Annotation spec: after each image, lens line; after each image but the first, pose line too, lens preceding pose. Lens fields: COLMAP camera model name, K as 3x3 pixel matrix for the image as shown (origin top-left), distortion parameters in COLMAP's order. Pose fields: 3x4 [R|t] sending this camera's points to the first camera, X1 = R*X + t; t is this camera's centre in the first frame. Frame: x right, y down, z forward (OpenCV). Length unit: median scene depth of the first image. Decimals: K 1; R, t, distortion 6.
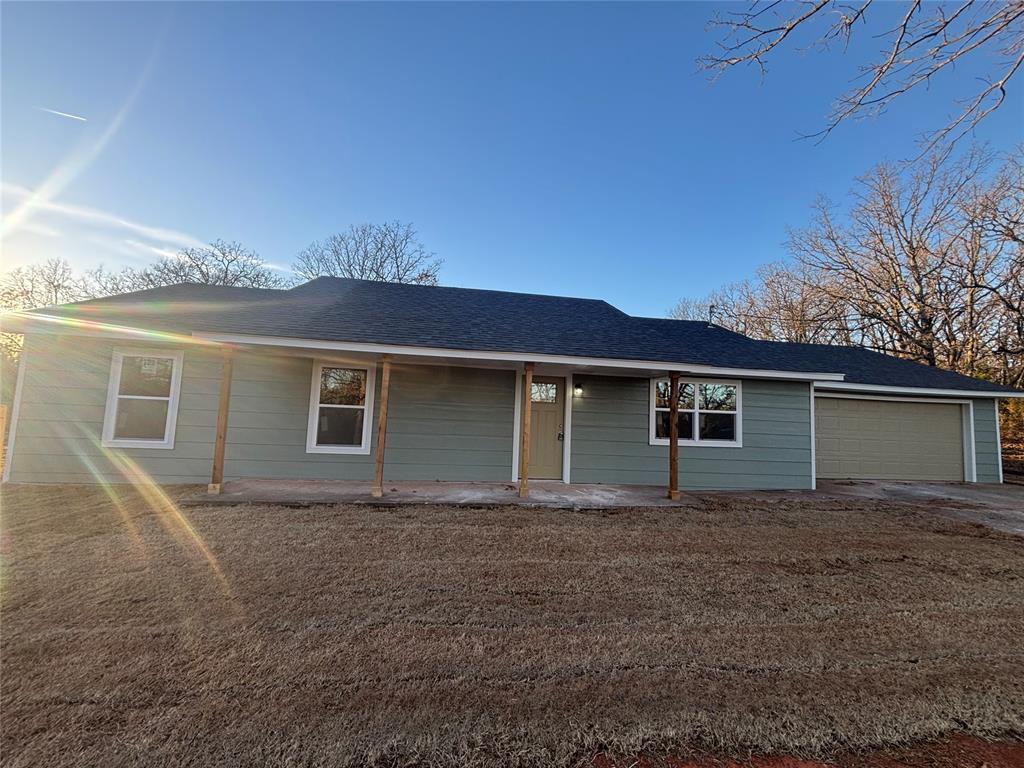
lens RADIAL K [[413.5, 0, 509.2], [0, 413.5, 380.9], [0, 0, 1]] dist [0.019169, 0.000148]
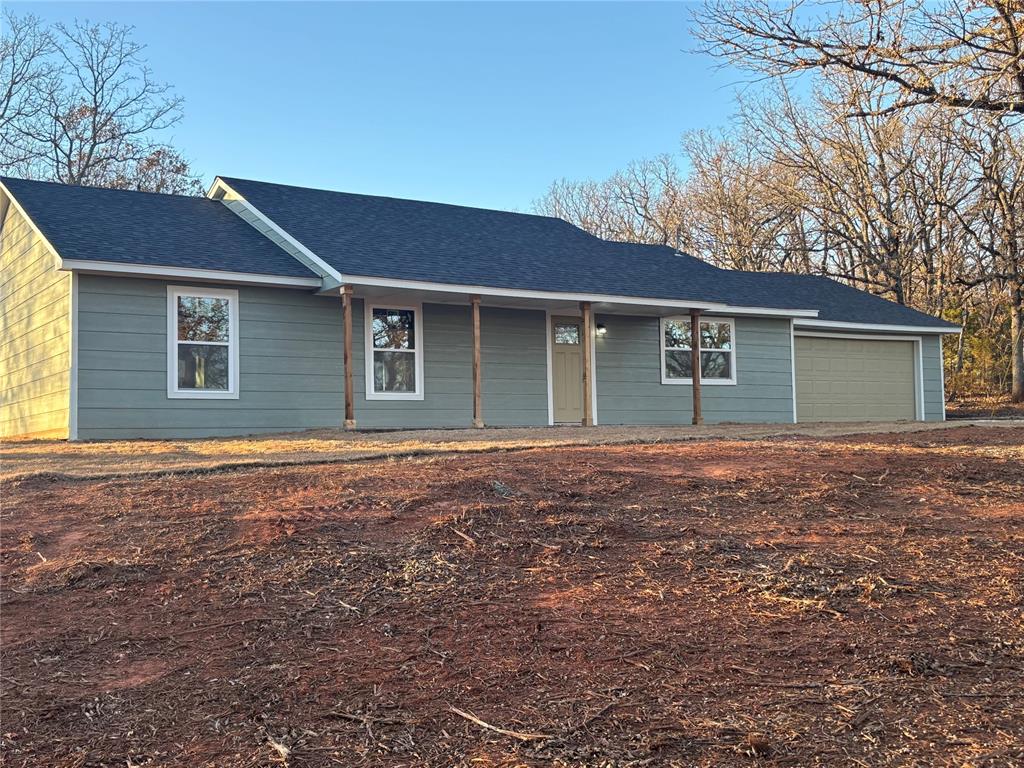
lens RADIAL K [[1162.2, 0, 512.0], [0, 1162.2, 384.0], [0, 0, 1]] dist [0.115530, -0.001462]
pose [[0.903142, -0.038516, 0.427612, -0.906801], [0.026091, 0.999051, 0.034882, 0.036999], [-0.428549, -0.020347, 0.903289, -1.038781]]
